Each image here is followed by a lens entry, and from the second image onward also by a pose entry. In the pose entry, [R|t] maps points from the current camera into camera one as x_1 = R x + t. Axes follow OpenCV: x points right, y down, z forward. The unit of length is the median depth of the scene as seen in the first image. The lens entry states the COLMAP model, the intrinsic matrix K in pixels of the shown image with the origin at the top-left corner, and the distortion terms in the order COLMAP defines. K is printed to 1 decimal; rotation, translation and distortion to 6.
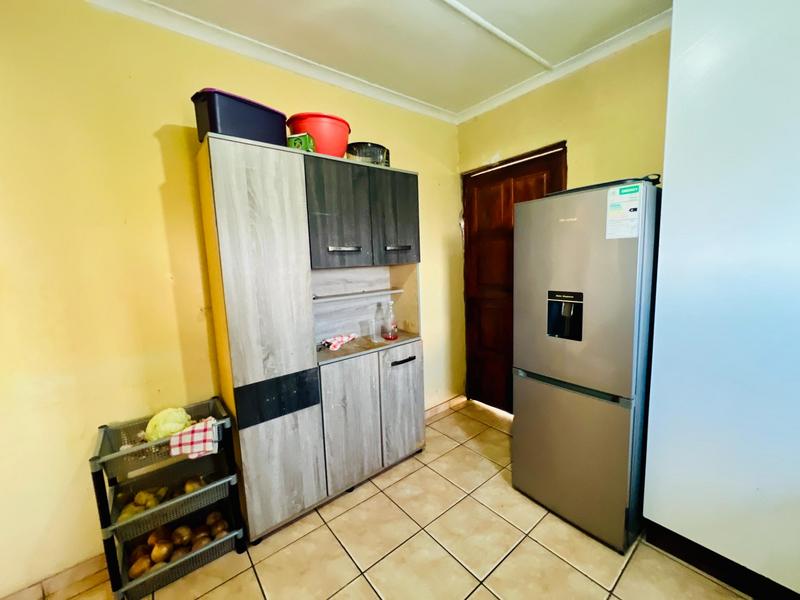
lens RADIAL K [[319.6, 0, 400.2], [0, 319.6, 299.6], [0, 0, 1]] dist [-0.004110, 0.001444]
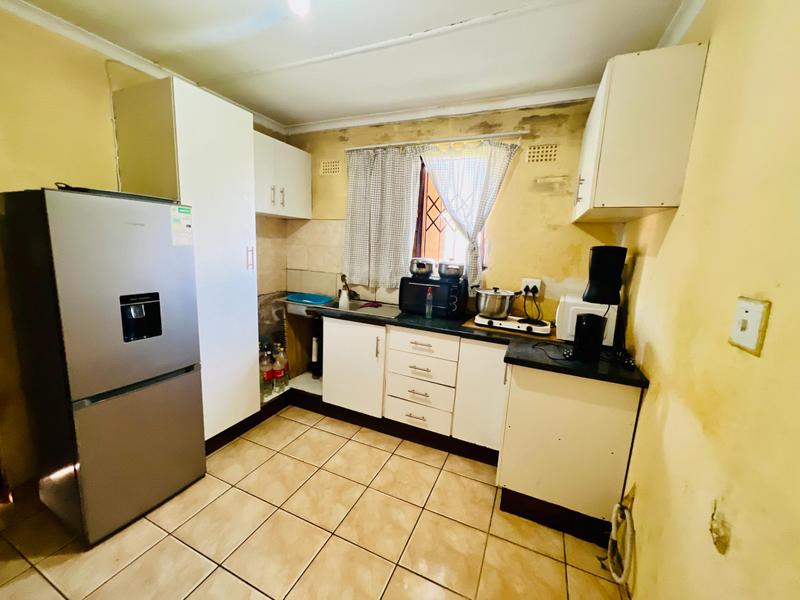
lens RADIAL K [[319.6, 0, 400.2], [0, 319.6, 298.8], [0, 0, 1]] dist [-0.004110, 0.001444]
pose [[-0.456357, -0.130546, 0.880168, -0.760884], [0.080824, 0.979008, 0.187112, -0.132381], [-0.886118, 0.156528, -0.436226, 0.696994]]
